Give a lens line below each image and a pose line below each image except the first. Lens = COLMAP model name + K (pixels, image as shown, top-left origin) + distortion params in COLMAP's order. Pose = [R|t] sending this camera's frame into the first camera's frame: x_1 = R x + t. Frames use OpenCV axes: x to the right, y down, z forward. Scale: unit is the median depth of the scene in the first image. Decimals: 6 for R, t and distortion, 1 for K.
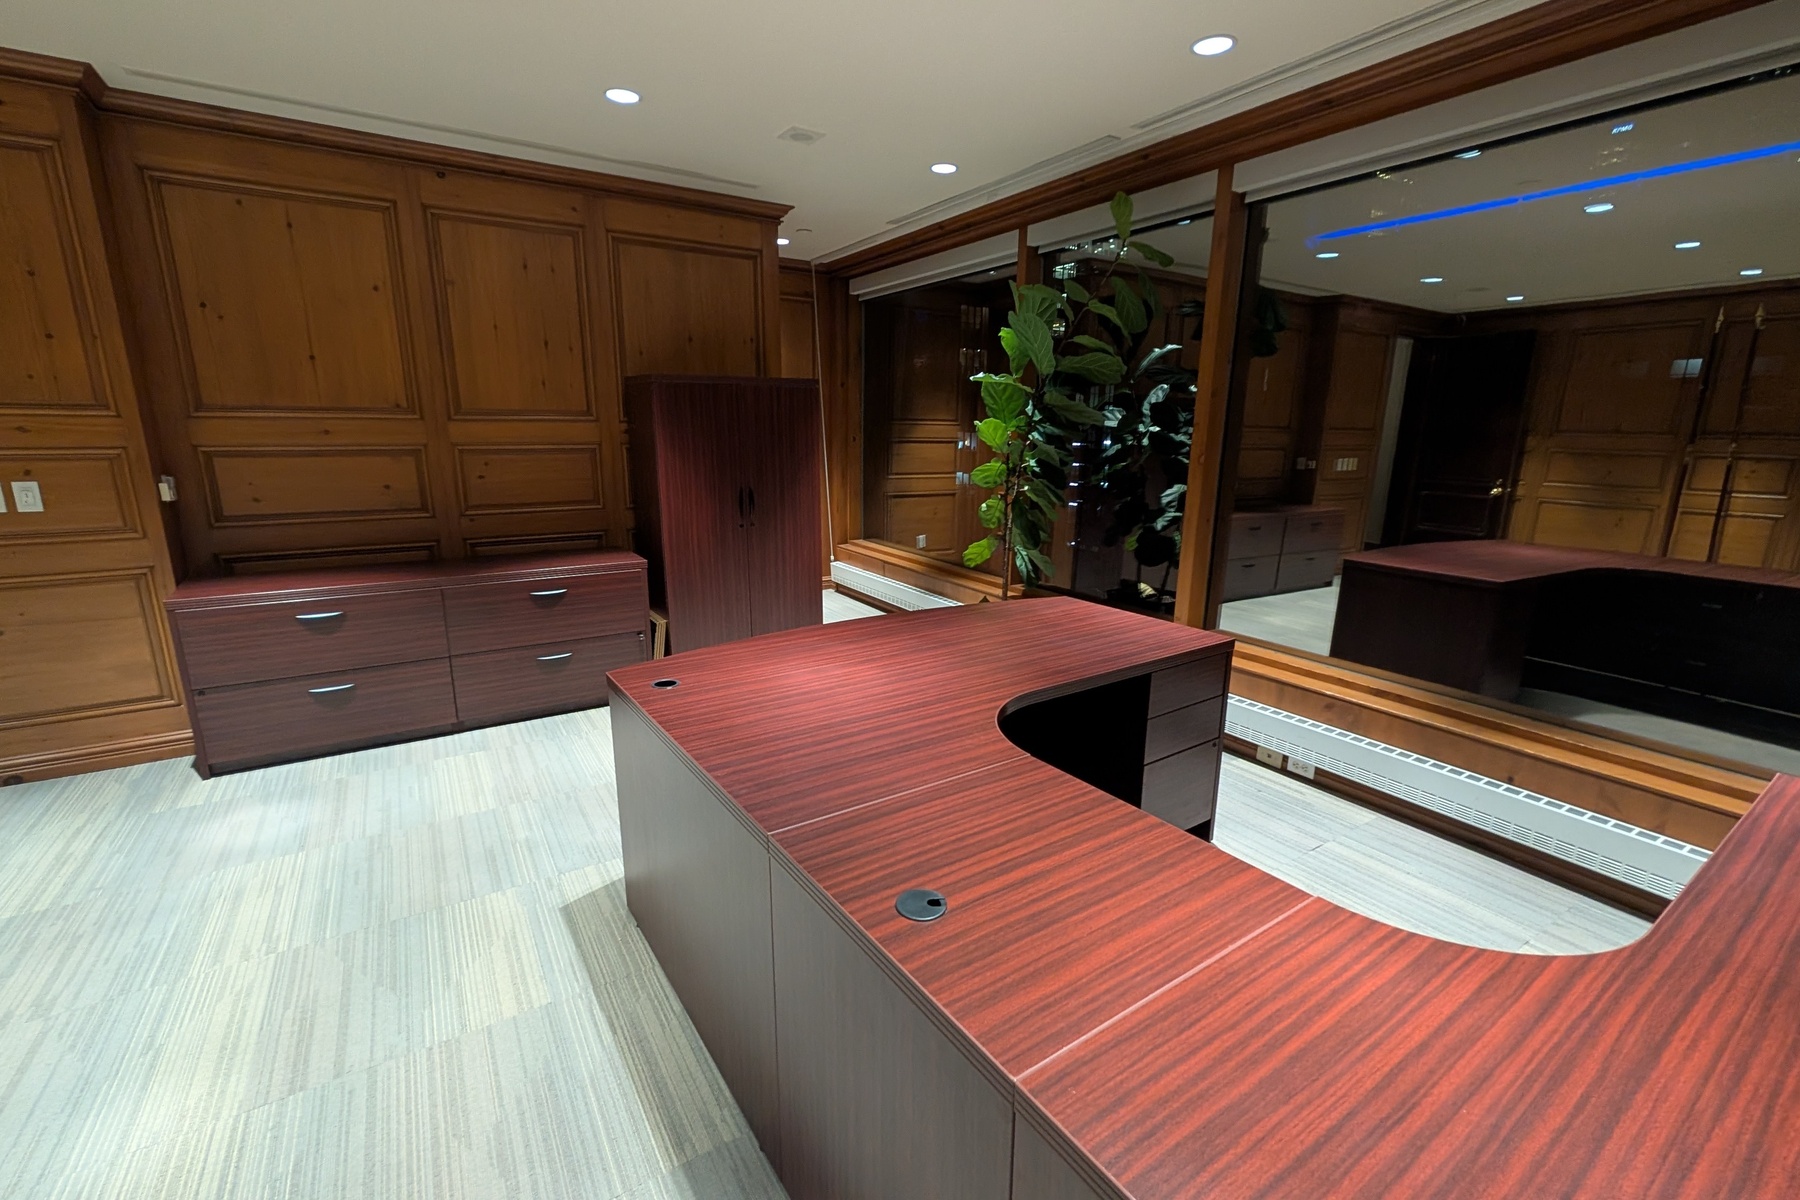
lens RADIAL K [[771.3, 0, 901.5], [0, 771.3, 608.2], [0, 0, 1]] dist [-0.001743, 0.000549]
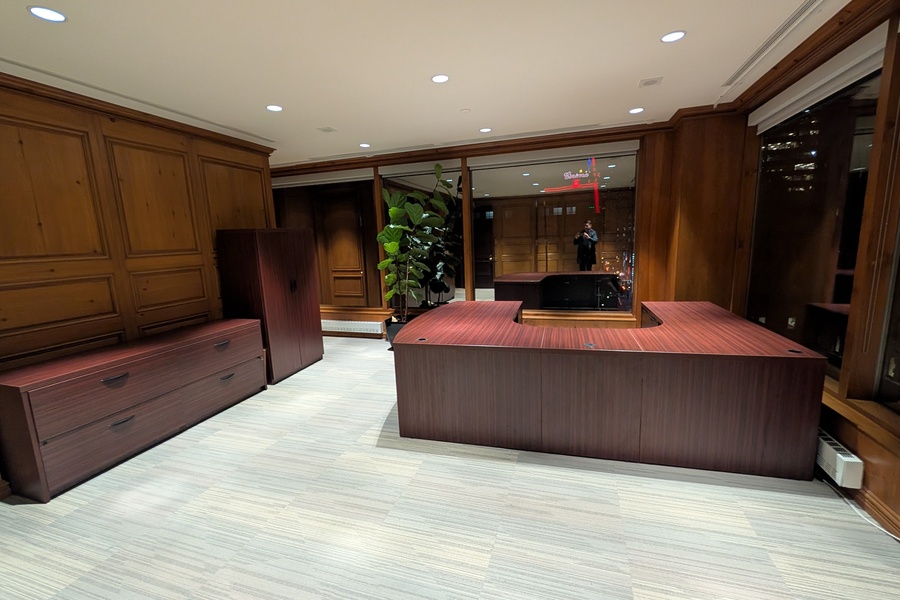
lens RADIAL K [[385.7, 0, 450.7], [0, 385.7, 304.1], [0, 0, 1]] dist [-0.001743, 0.000549]
pose [[0.770125, -0.147739, 0.620549, -0.646091], [0.193905, 0.980995, -0.007091, 0.001555], [-0.607708, 0.125788, 0.784136, -0.102724]]
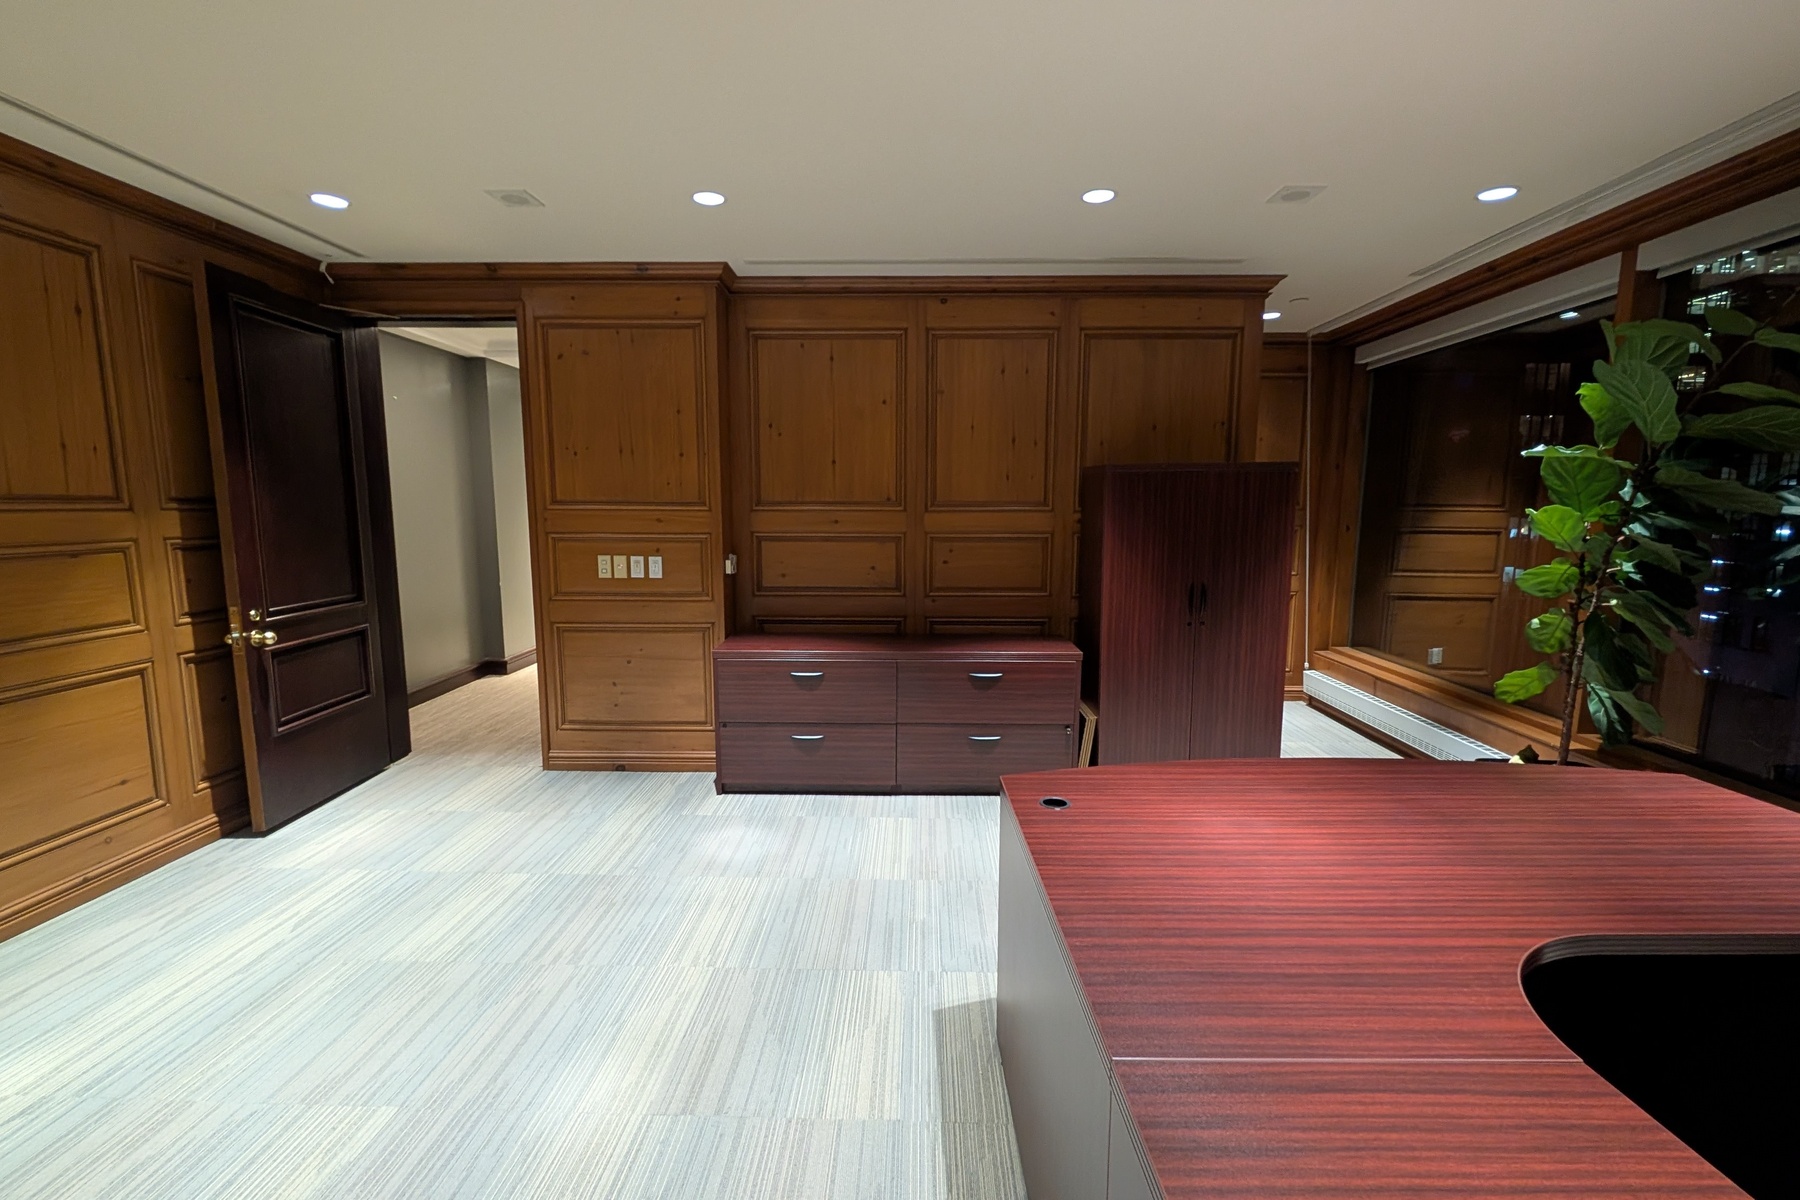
lens RADIAL K [[771.3, 0, 901.5], [0, 771.3, 608.2], [0, 0, 1]] dist [-0.001743, 0.000549]
pose [[0.828366, 0.065110, -0.556390, 0.018199], [-0.124336, 0.989818, -0.069284, -0.025235], [0.546214, 0.126572, 0.828028, 0.079528]]
